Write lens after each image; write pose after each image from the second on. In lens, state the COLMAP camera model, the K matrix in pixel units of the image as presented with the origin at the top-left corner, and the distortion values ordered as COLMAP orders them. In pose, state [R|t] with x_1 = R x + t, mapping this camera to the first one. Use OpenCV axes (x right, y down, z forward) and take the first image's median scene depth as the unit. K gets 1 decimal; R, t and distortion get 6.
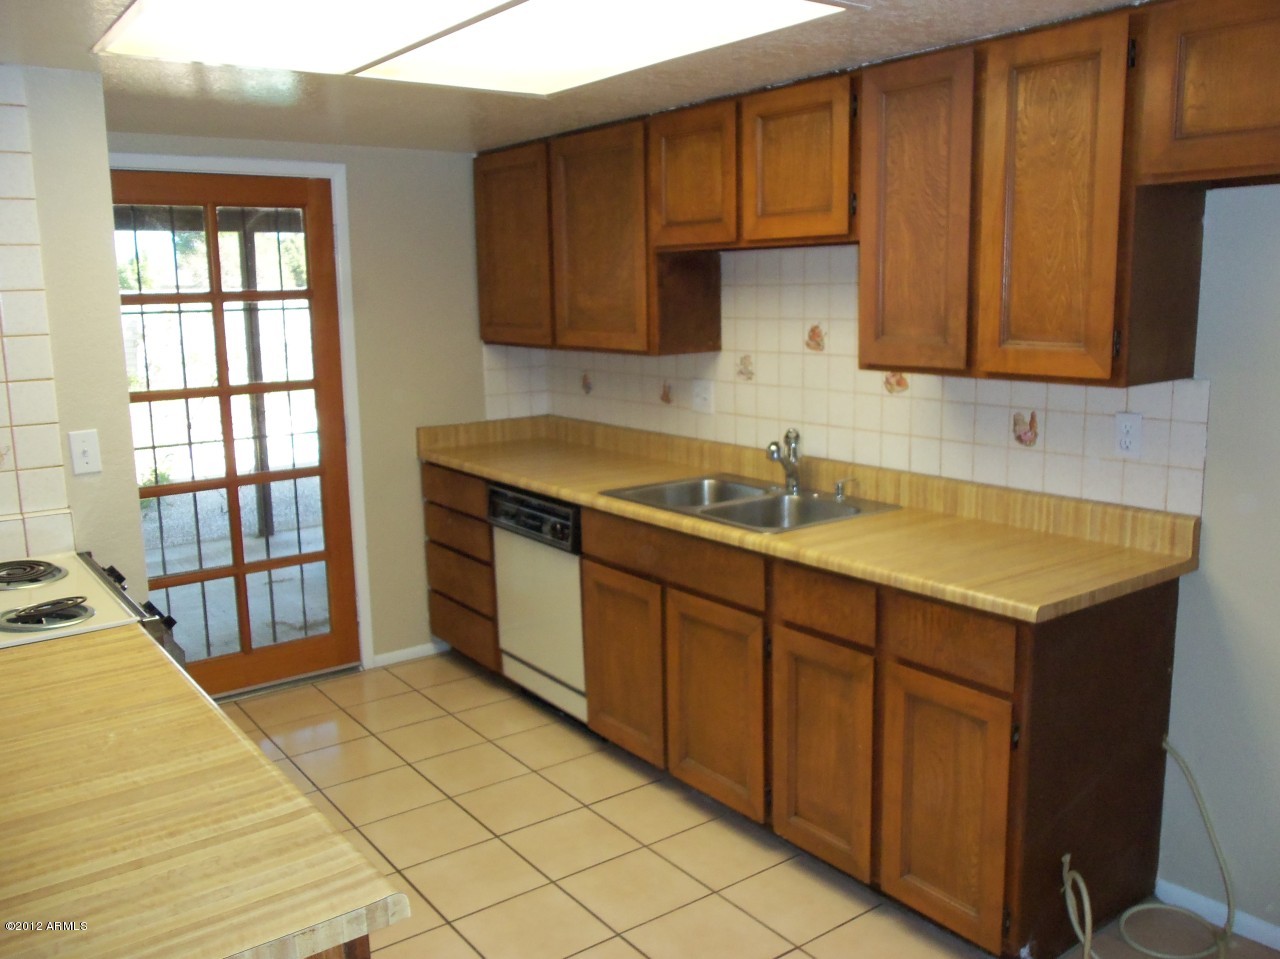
lens RADIAL K [[1086.5, 0, 639.0], [0, 1086.5, 478.8], [0, 0, 1]] dist [-0.018380, 0.001832]
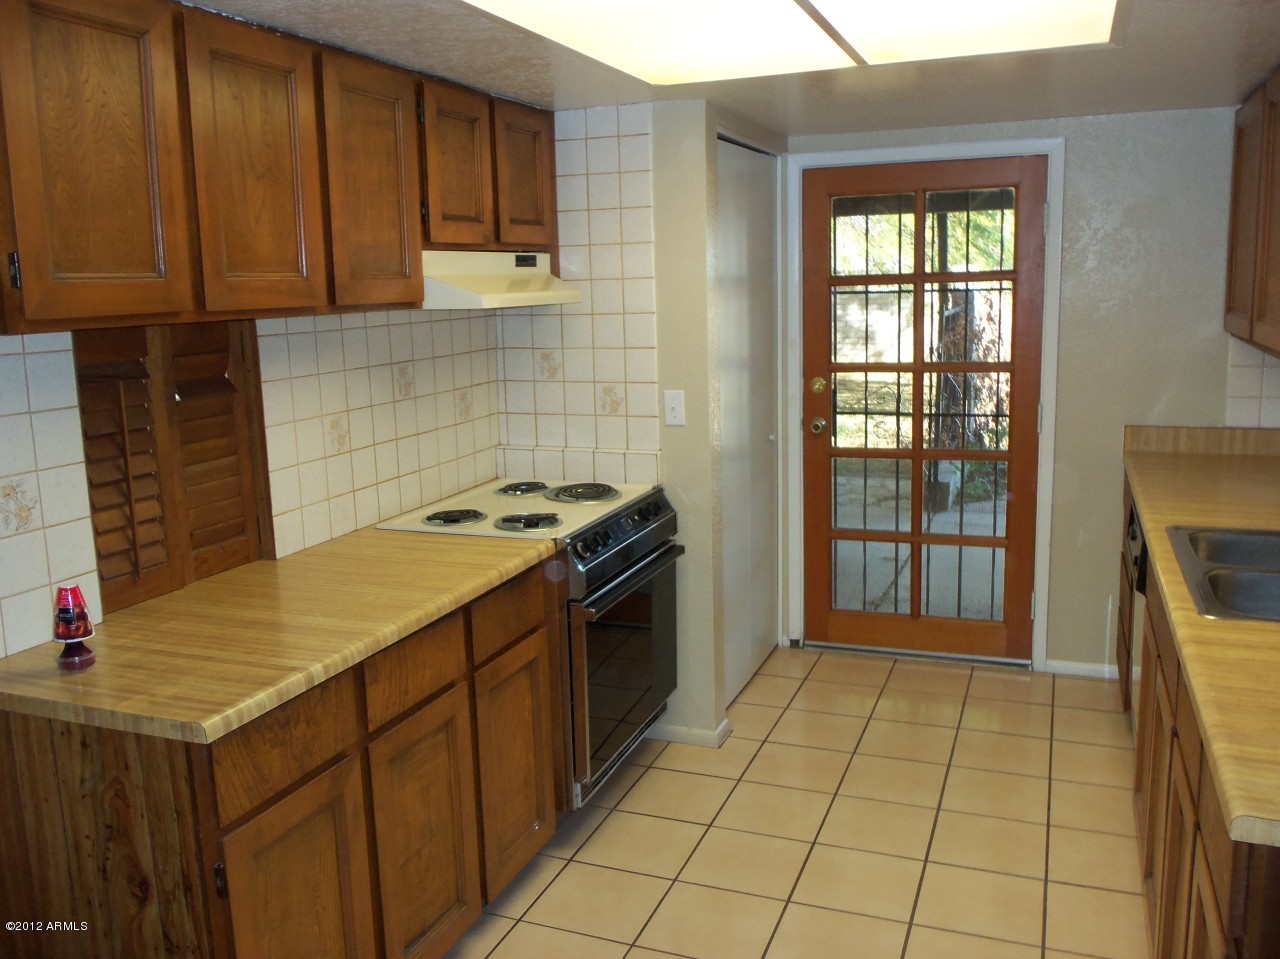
lens RADIAL K [[1086.5, 0, 637.4], [0, 1086.5, 475.5], [0, 0, 1]] dist [-0.018380, 0.001832]
pose [[0.533275, 0.151109, -0.832336, 0.354344], [-0.127722, 0.987020, 0.097360, -0.044356], [0.836244, 0.054388, 0.545653, 0.197700]]
